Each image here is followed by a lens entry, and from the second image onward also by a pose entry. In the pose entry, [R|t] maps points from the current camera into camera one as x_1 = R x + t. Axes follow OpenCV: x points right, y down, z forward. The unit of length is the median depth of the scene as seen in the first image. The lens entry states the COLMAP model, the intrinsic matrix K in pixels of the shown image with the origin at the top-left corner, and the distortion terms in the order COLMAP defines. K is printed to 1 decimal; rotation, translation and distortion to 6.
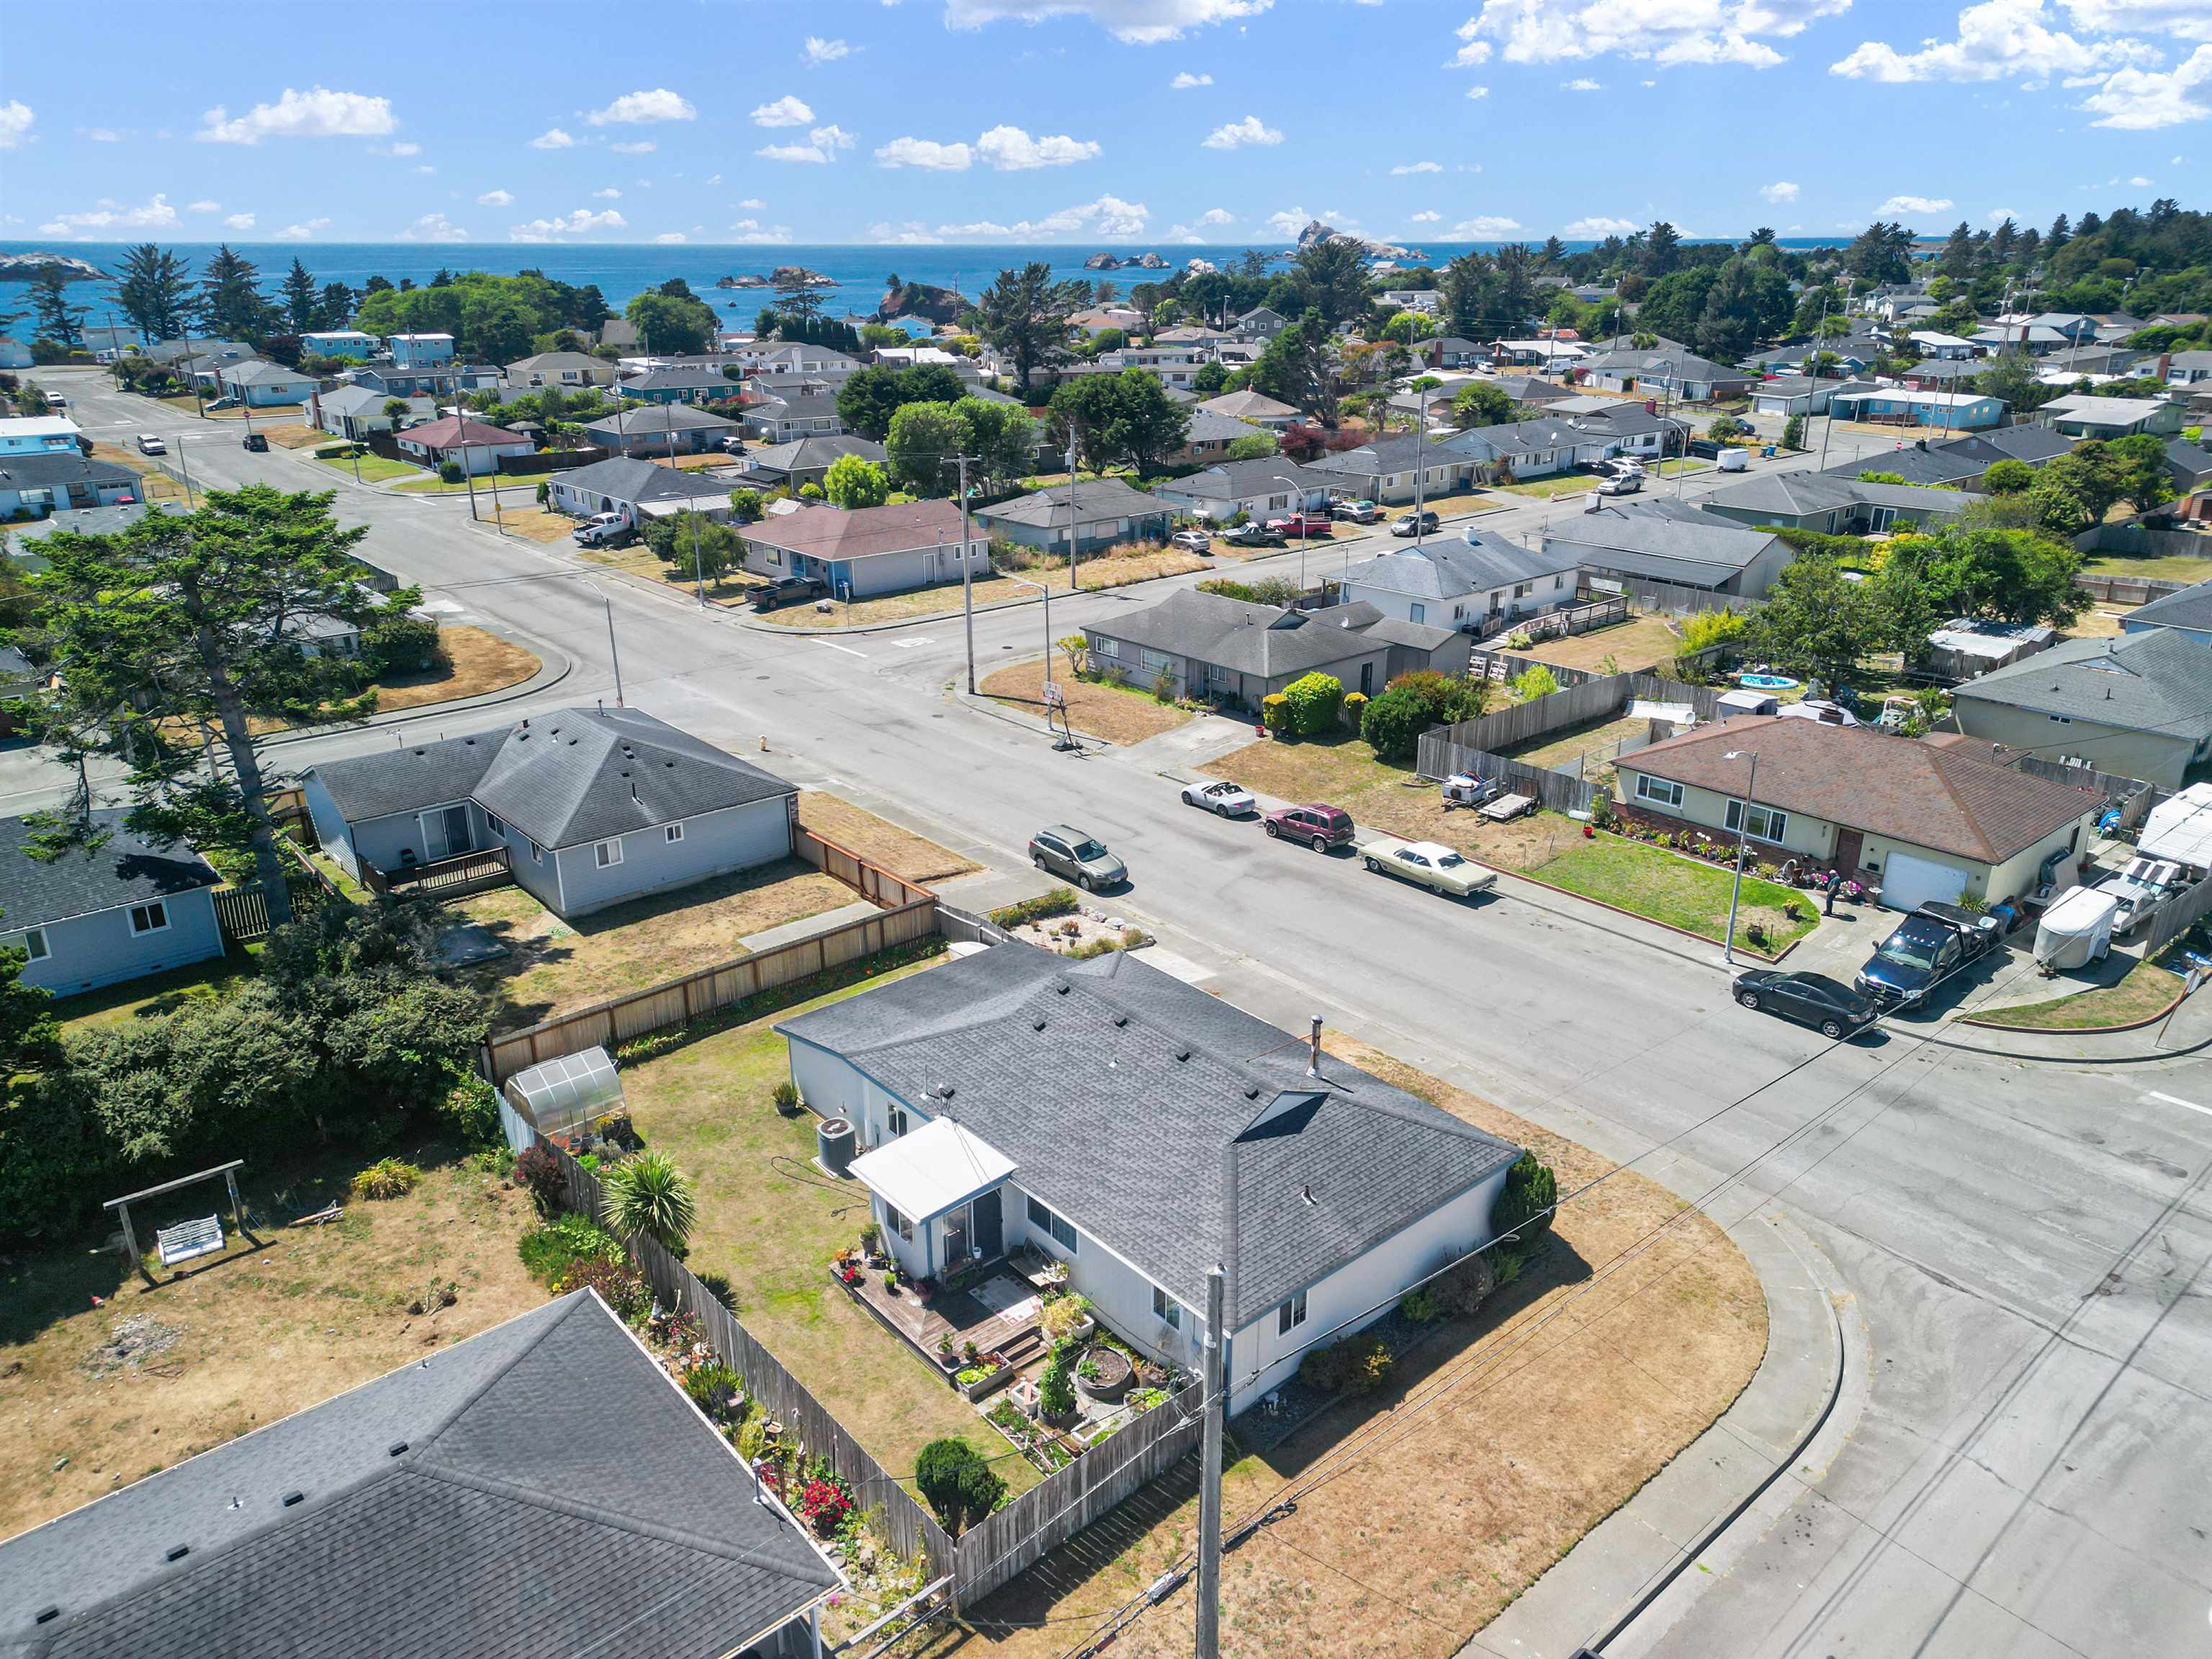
lens RADIAL K [[1540.3, 0, 1108.4], [0, 1540.3, 821.8], [0, 0, 1]] dist [0.081792, -0.077773]
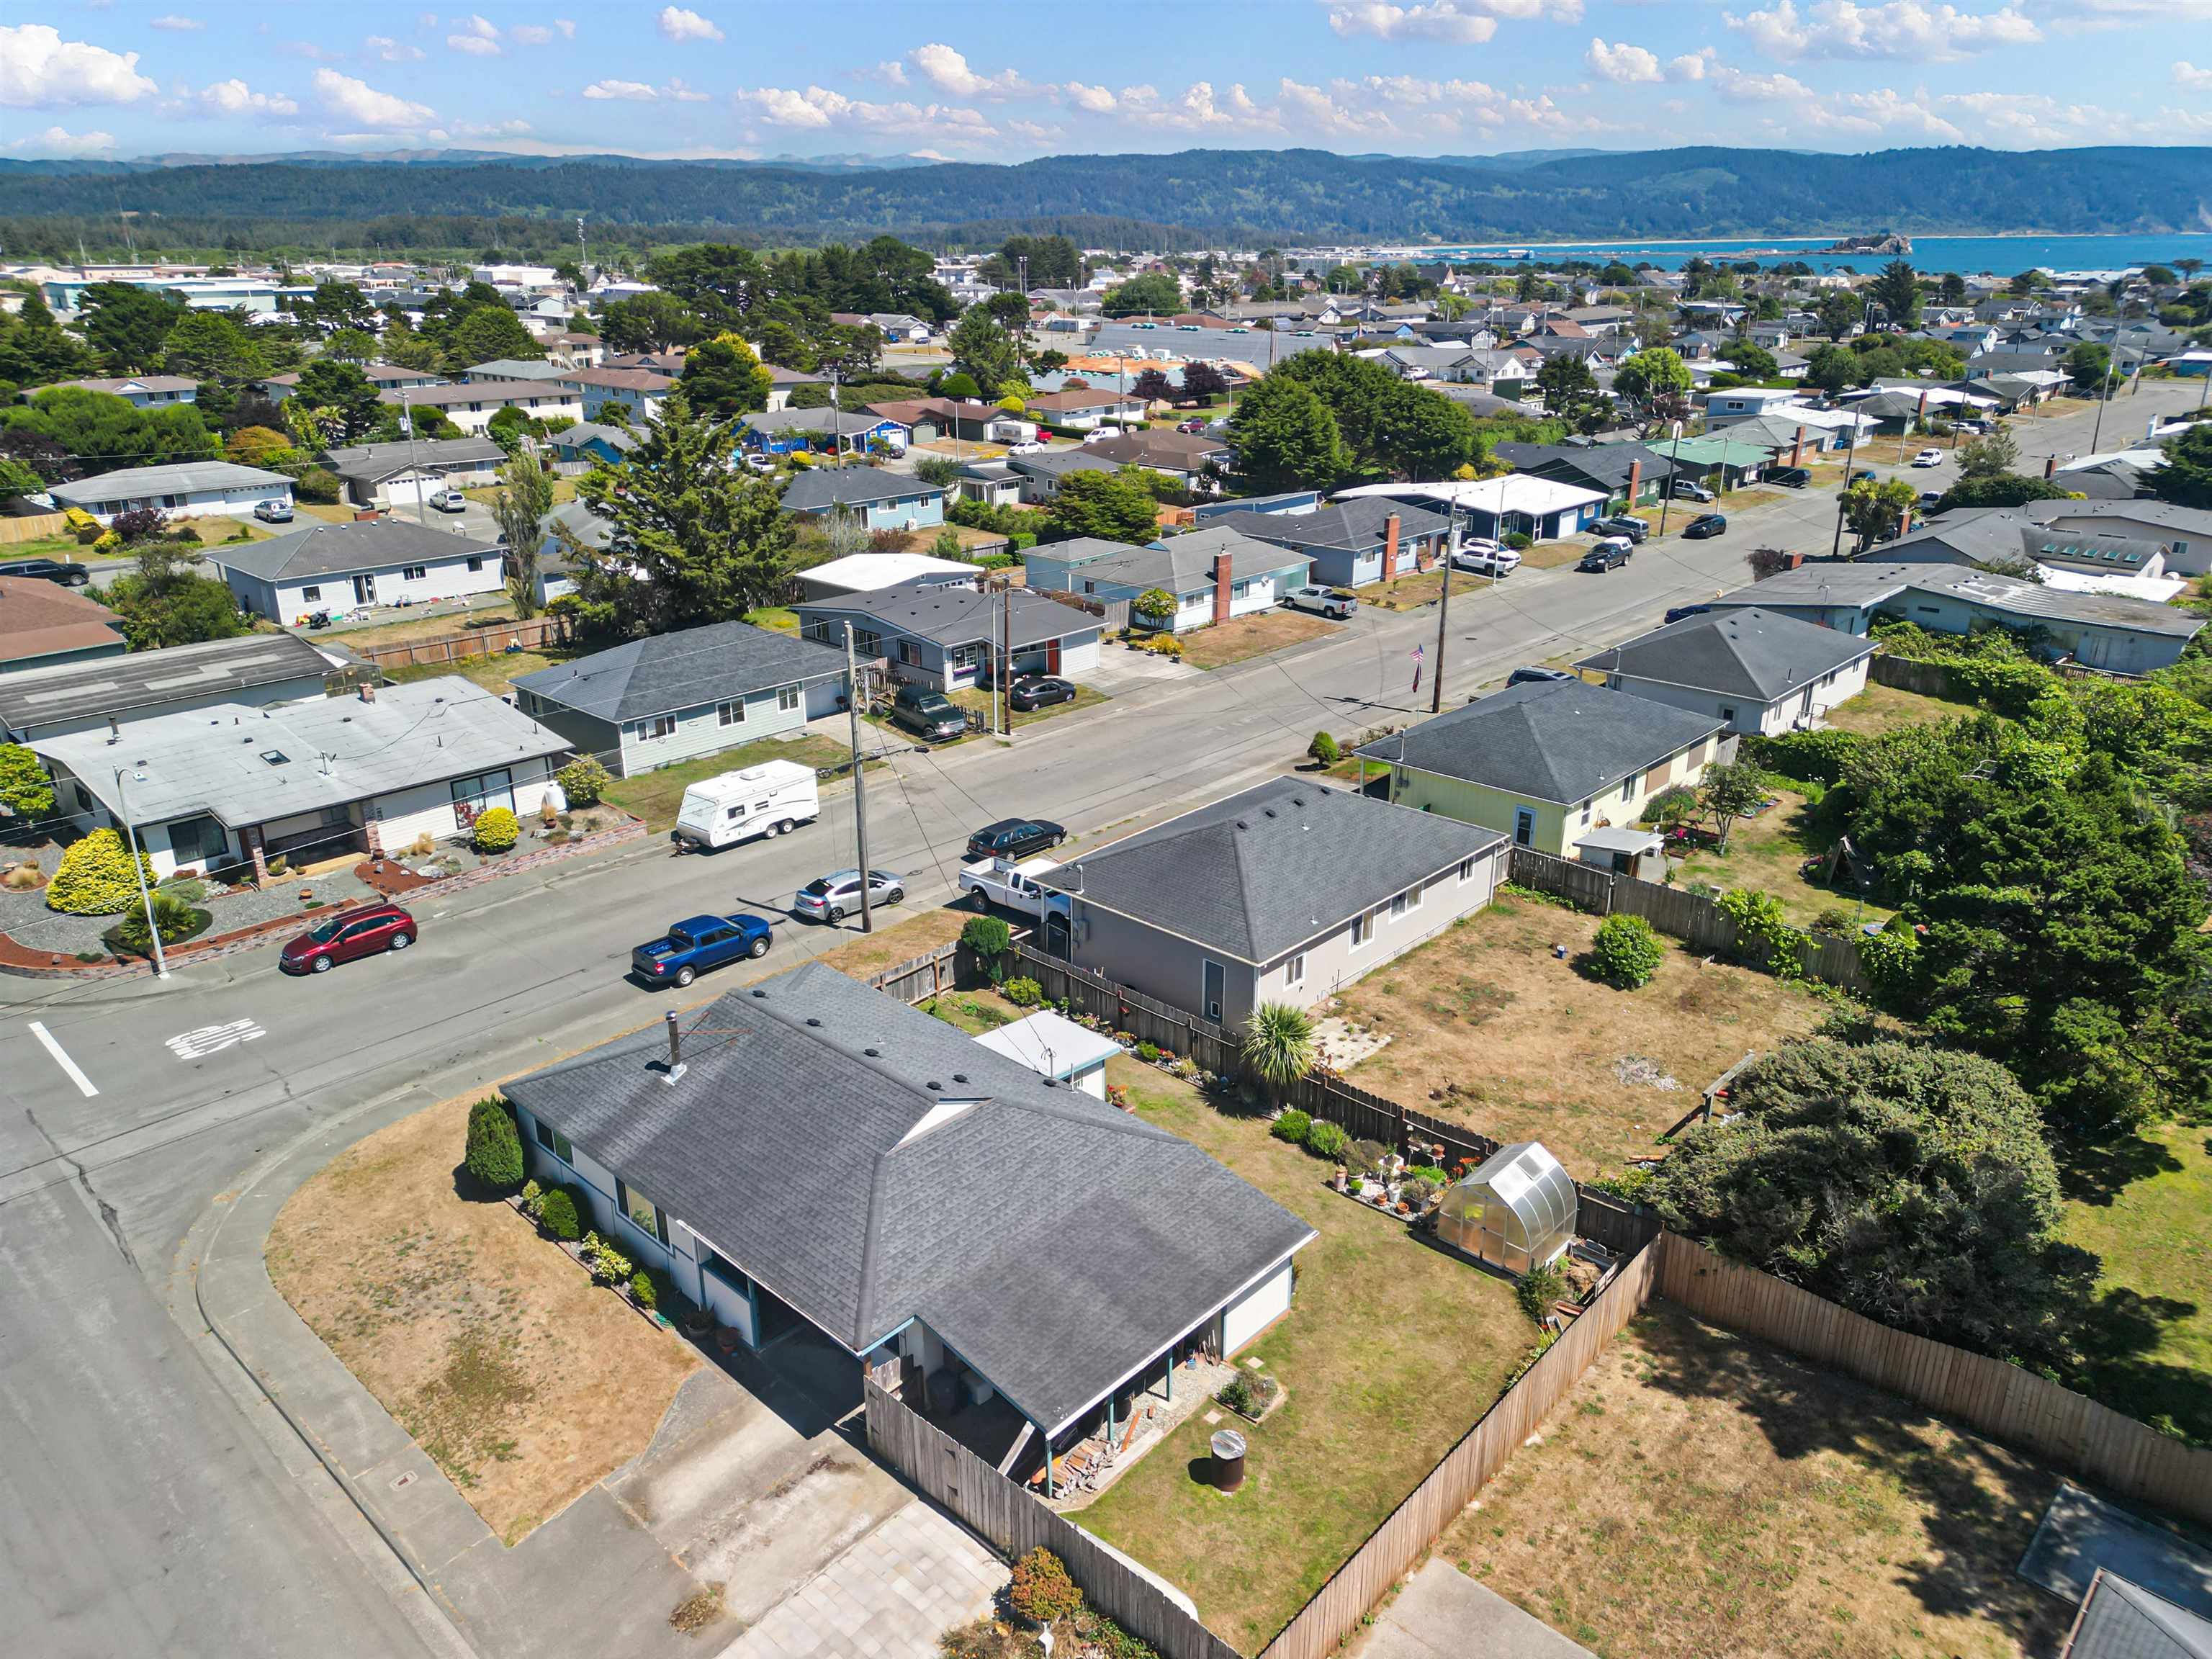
lens RADIAL K [[1540.3, 0, 1102.8], [0, 1540.3, 826.7], [0, 0, 1]] dist [0.081792, -0.077773]
pose [[-0.994403, 0.042197, -0.096863, -0.031101], [-0.032483, 0.750282, 0.660320, -0.398885], [0.100538, 0.659770, -0.744712, 1.064626]]
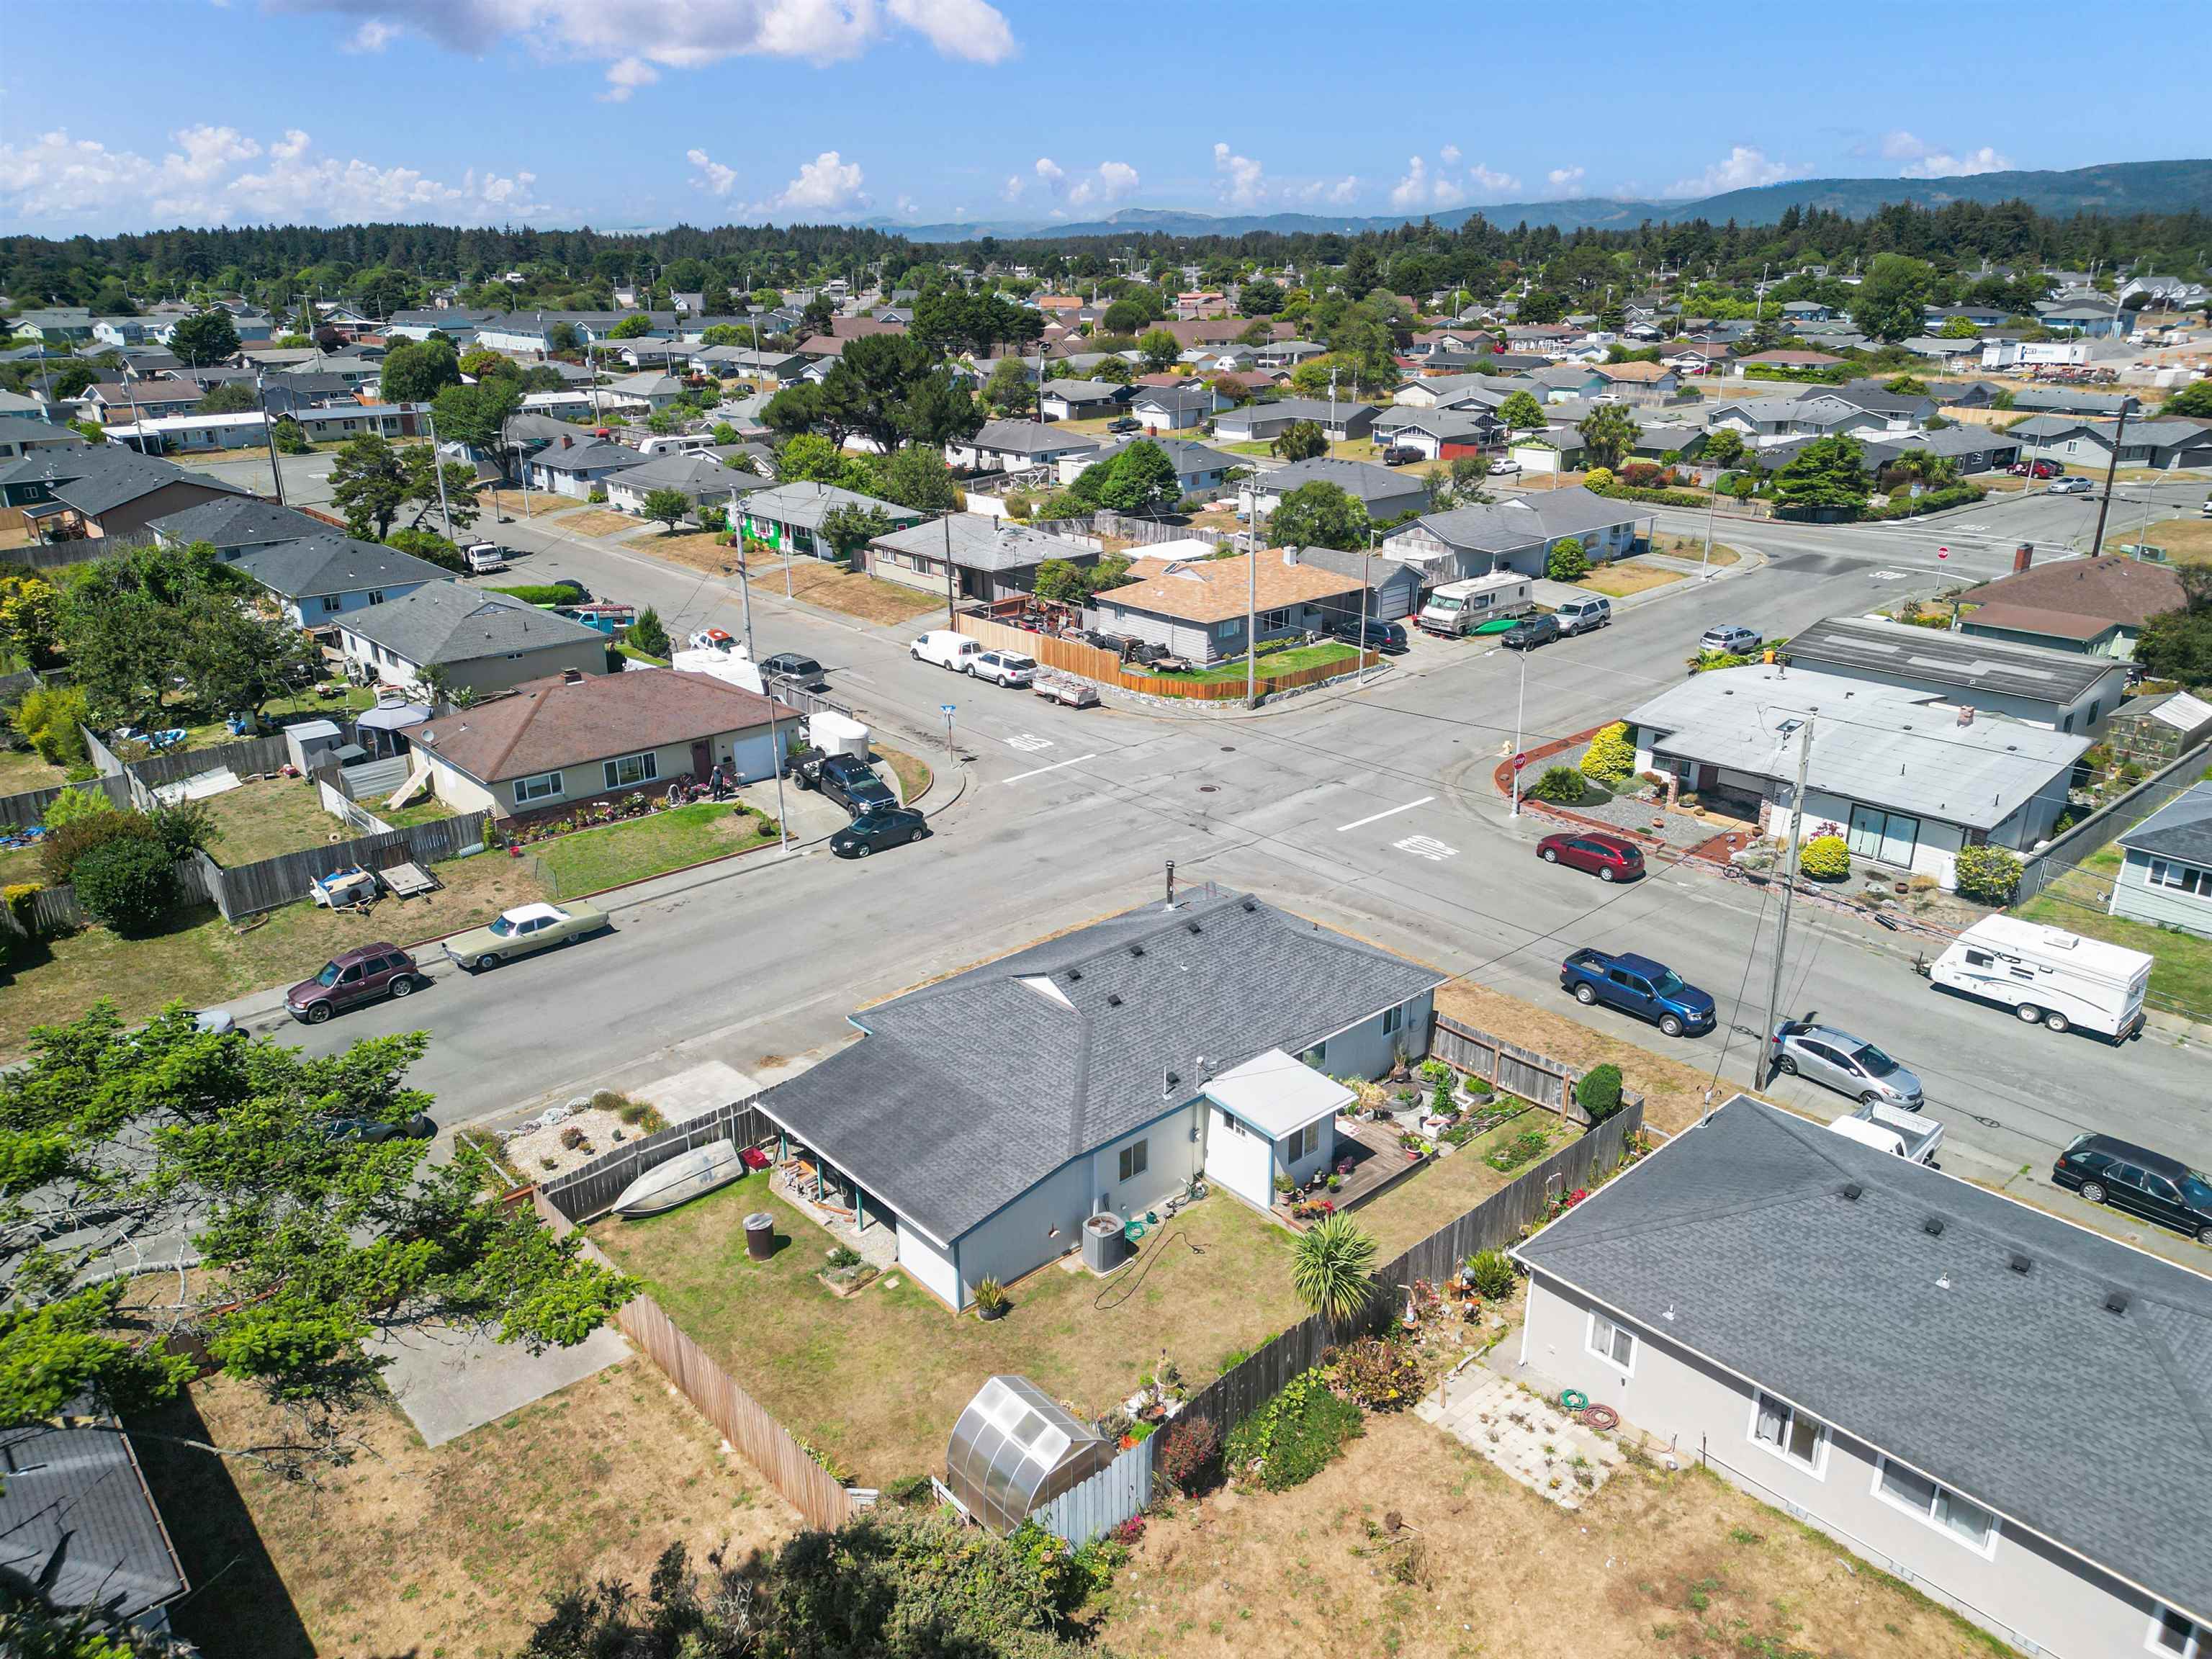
lens RADIAL K [[1540.3, 0, 1107.4], [0, 1540.3, 821.5], [0, 0, 1]] dist [0.081792, -0.077773]
pose [[-0.015121, -0.345038, 0.938467, -0.653655], [0.357836, 0.874544, 0.327302, -0.211140], [-0.933662, 0.340766, 0.110243, 0.563684]]
